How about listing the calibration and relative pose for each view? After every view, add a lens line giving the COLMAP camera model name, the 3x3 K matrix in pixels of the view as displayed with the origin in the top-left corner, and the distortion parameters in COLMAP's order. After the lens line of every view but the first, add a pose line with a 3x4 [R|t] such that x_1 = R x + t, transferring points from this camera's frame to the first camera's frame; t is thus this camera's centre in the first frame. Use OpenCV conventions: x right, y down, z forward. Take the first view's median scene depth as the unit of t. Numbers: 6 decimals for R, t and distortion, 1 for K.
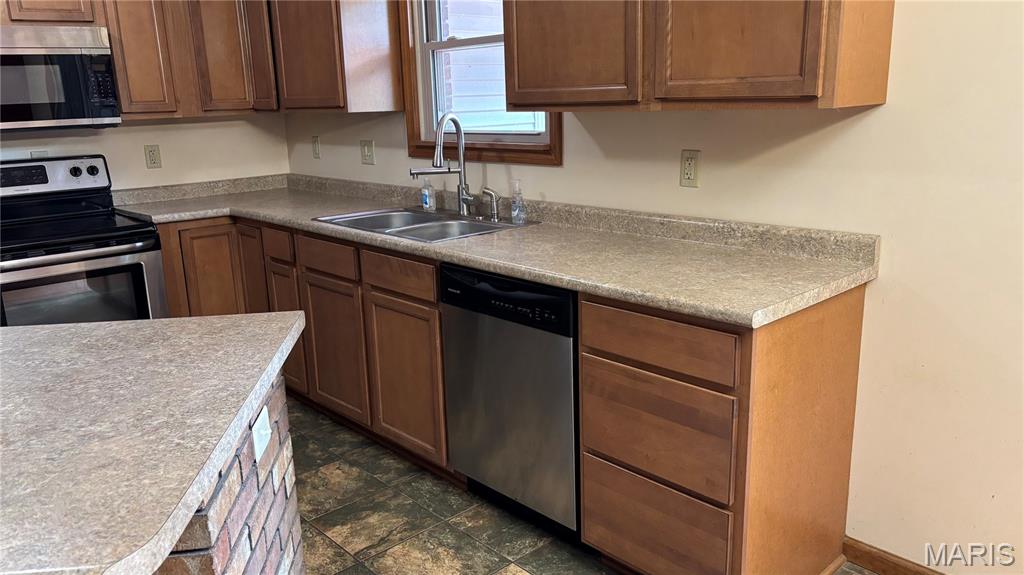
lens RADIAL K [[777.2, 0, 519.5], [0, 777.2, 292.4], [0, 0, 1]] dist [0.055161, -0.066881]
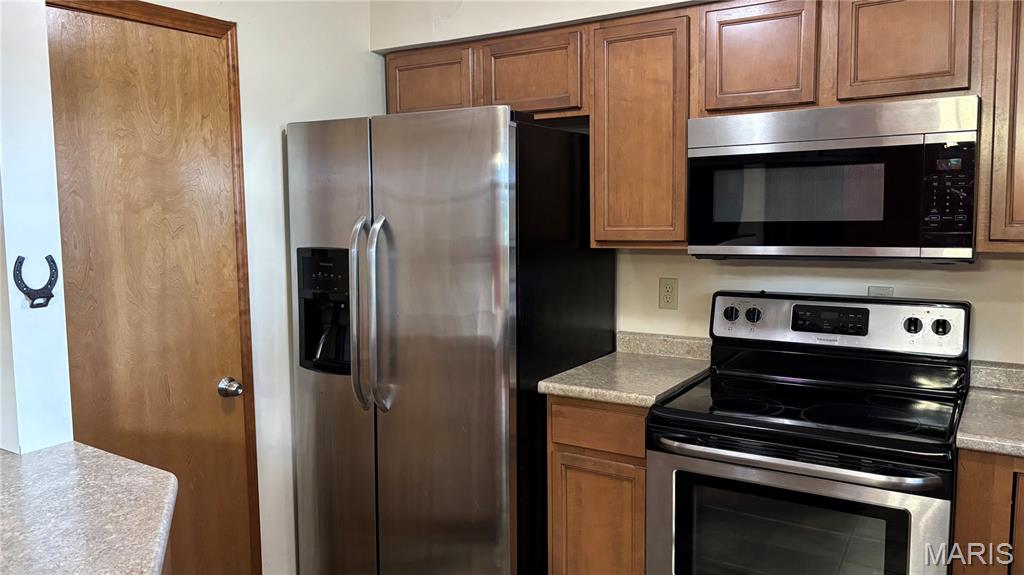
lens RADIAL K [[777.2, 0, 519.5], [0, 777.2, 292.4], [0, 0, 1]] dist [0.055161, -0.066881]
pose [[0.260422, 0.125928, -0.957247, -0.045239], [-0.240966, 0.968560, 0.061861, -0.149132], [0.934942, 0.214554, 0.282579, 0.543062]]
